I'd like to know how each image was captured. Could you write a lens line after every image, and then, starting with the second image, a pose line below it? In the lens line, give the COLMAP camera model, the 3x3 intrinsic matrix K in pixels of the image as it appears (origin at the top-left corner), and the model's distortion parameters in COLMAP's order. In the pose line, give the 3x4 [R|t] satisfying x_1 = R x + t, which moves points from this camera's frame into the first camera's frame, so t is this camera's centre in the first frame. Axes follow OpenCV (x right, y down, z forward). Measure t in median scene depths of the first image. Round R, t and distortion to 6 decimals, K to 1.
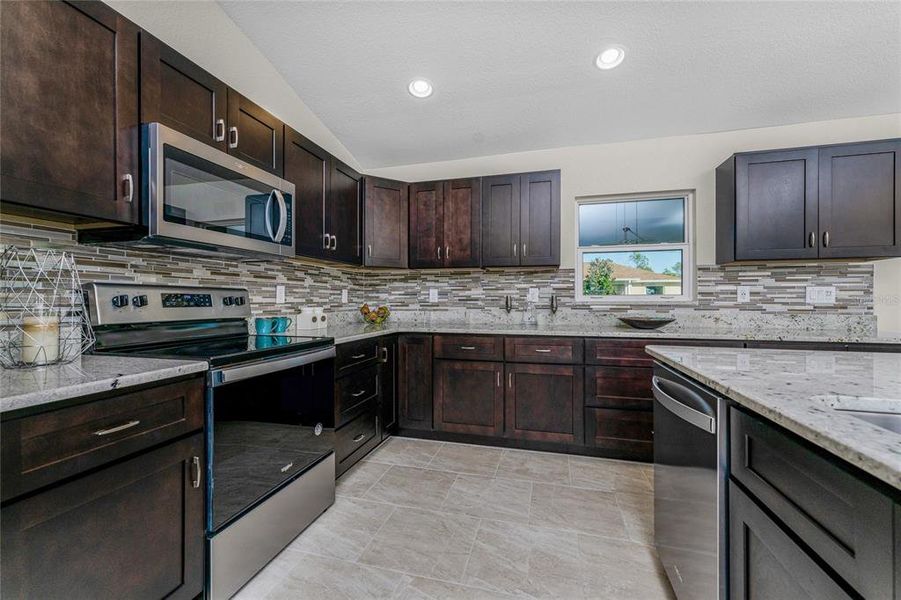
lens RADIAL K [[364.4, 0, 452.2], [0, 364.4, 297.2], [0, 0, 1]] dist [0.000783, -0.000394]
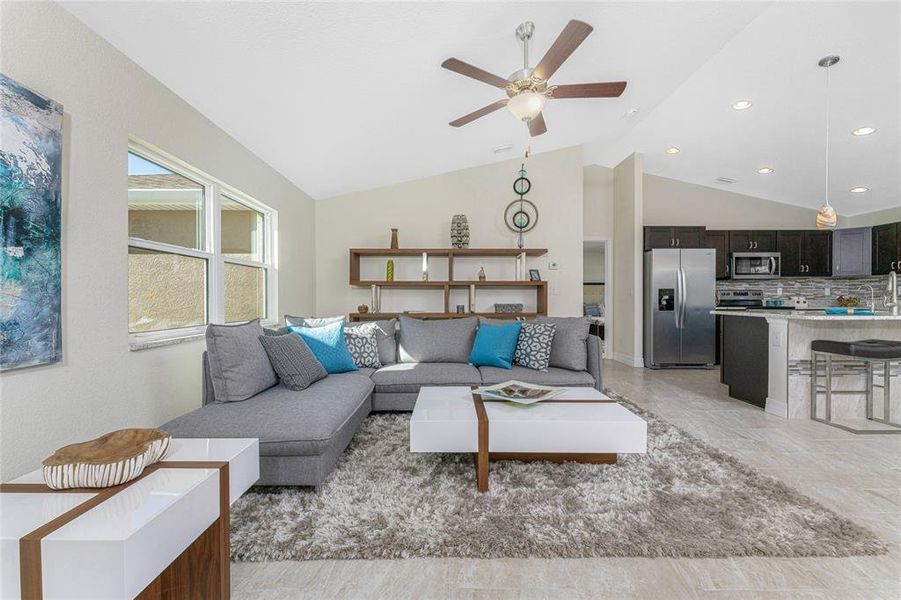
lens RADIAL K [[360.0, 0, 442.7], [0, 360.0, 299.8], [0, 0, 1]] dist [0.007731, -0.001751]
pose [[0.247783, 0.002012, -0.968813, 1.239987], [0.009779, 0.999942, 0.004577, 0.015069], [0.968766, -0.010608, 0.247749, -1.692959]]
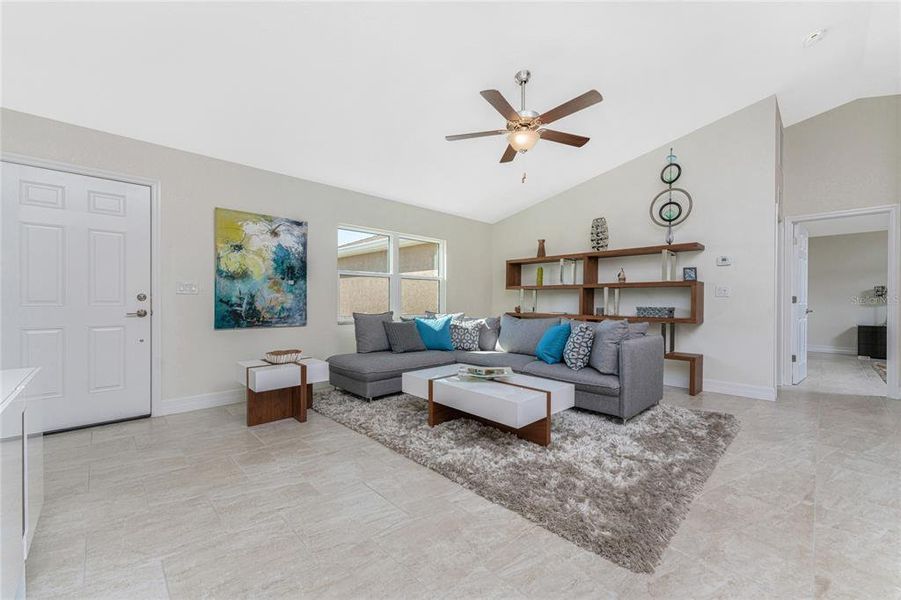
lens RADIAL K [[360.0, 0, 443.9], [0, 360.0, 300.2], [0, 0, 1]] dist [0.007731, -0.001751]
pose [[-0.534041, -0.004717, -0.845445, 1.464264], [0.002434, 0.999972, -0.007117, 0.023952], [0.845455, -0.005859, -0.534015, -0.848532]]
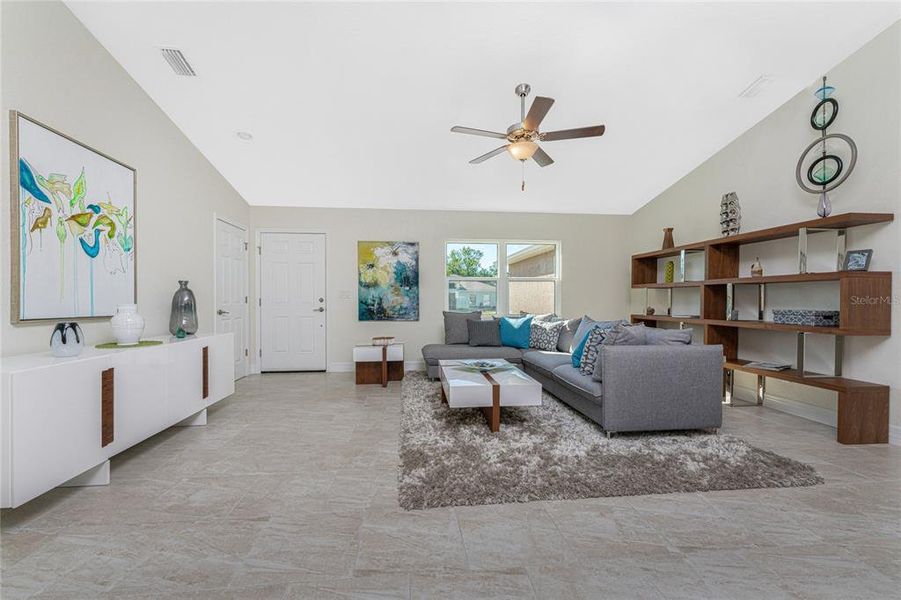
lens RADIAL K [[360.0, 0, 441.7], [0, 360.0, 302.7], [0, 0, 1]] dist [0.007731, -0.001751]
pose [[-0.942621, 0.000385, -0.333863, 1.027508], [0.001258, 0.999996, -0.002400, 0.023215], [0.333861, -0.002682, -0.942618, -0.207930]]
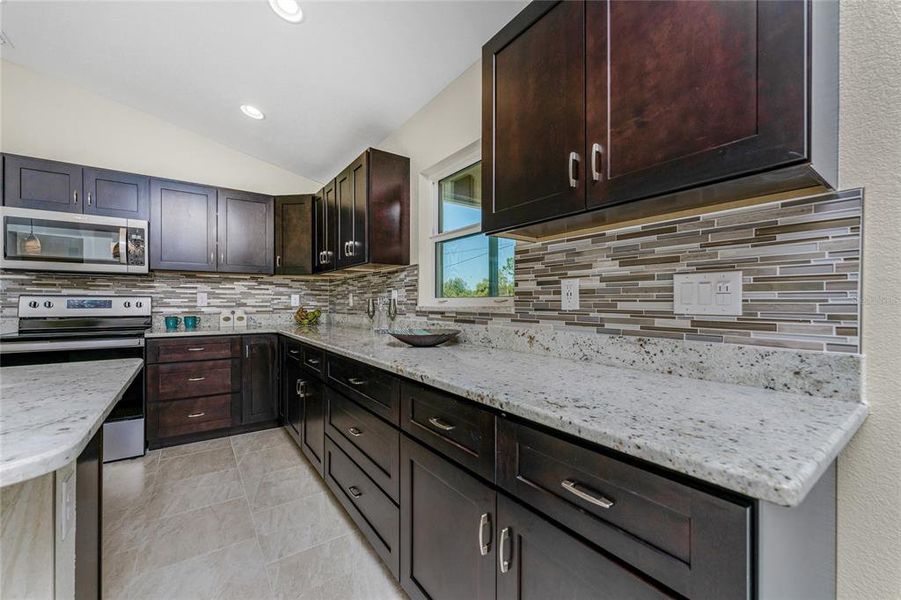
lens RADIAL K [[364.4, 0, 456.2], [0, 364.4, 303.3], [0, 0, 1]] dist [0.000783, -0.000394]
pose [[0.776272, 0.001123, -0.630397, 1.008615], [0.004899, 0.999957, 0.007814, 0.000354], [0.630379, -0.009154, 0.776233, 0.489785]]
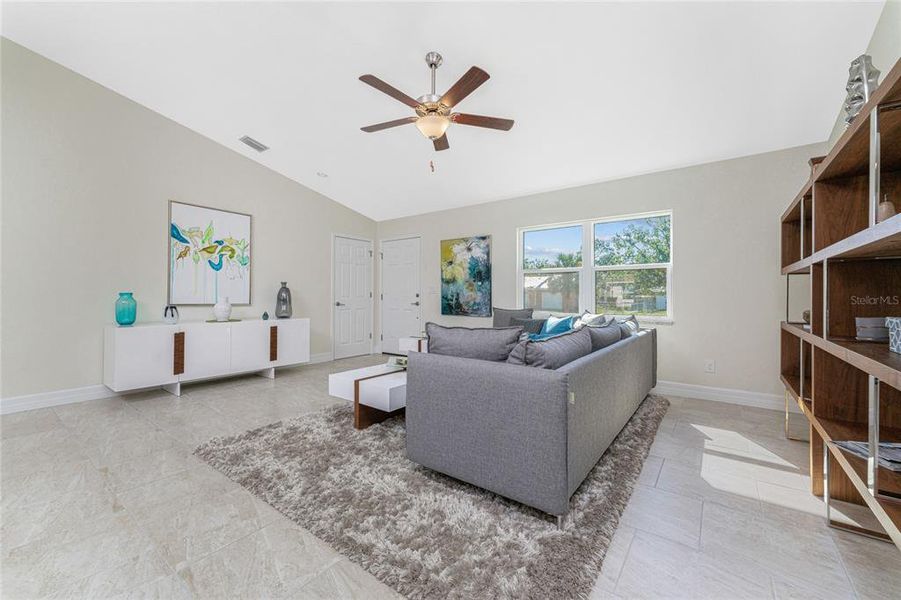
lens RADIAL K [[360.0, 0, 447.3], [0, 360.0, 291.7], [0, 0, 1]] dist [0.007731, -0.001751]
pose [[-0.922684, 0.000433, 0.385558, -0.072196], [-0.008016, 0.999762, -0.020306, 0.024481], [-0.385475, -0.021827, -0.922460, -0.283057]]
